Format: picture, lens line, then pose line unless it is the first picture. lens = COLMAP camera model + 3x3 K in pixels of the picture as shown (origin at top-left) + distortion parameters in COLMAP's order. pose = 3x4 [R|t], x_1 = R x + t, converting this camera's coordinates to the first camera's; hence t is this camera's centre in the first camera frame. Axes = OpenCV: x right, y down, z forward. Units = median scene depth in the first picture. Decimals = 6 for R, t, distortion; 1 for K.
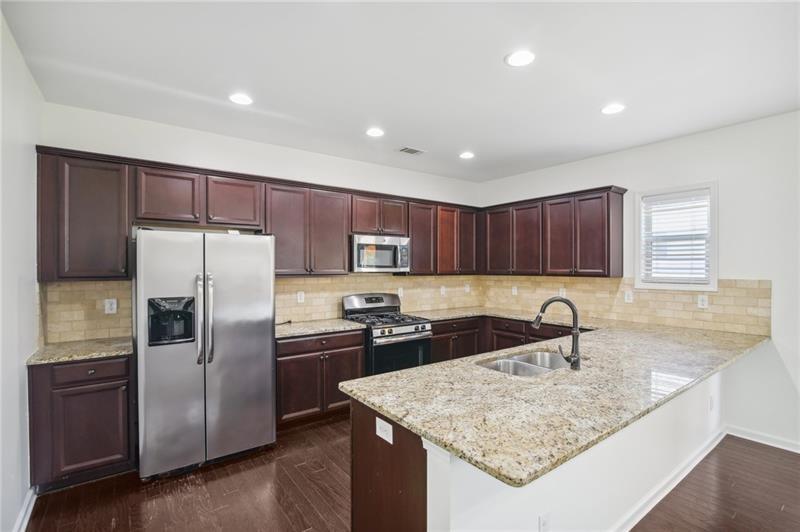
lens RADIAL K [[383.5, 0, 400.0], [0, 383.5, 266.0], [0, 0, 1]] dist [0.000314, -0.000068]
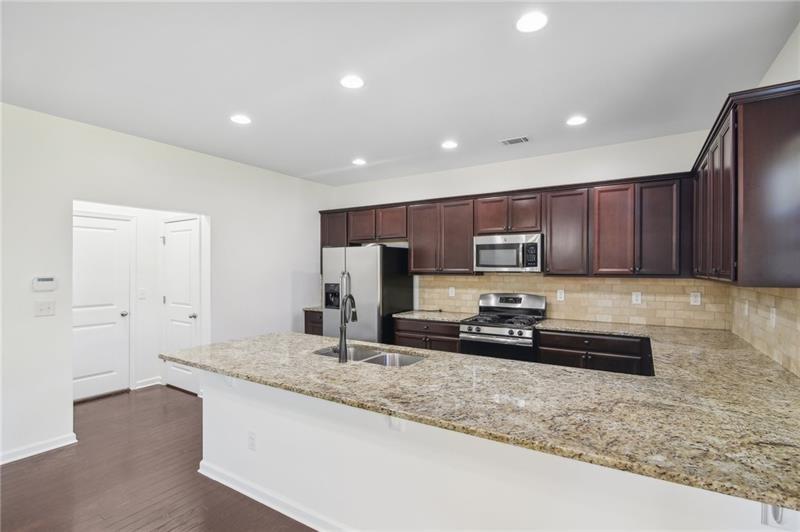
lens RADIAL K [[381.9, 0, 400.0], [0, 381.9, 266.0], [0, 0, 1]] dist [-0.000348, -0.000050]
pose [[0.367712, -0.006732, -0.929915, 0.779605], [0.002764, 0.999977, -0.006146, 0.006914], [0.929936, -0.000310, 0.367722, 0.398721]]
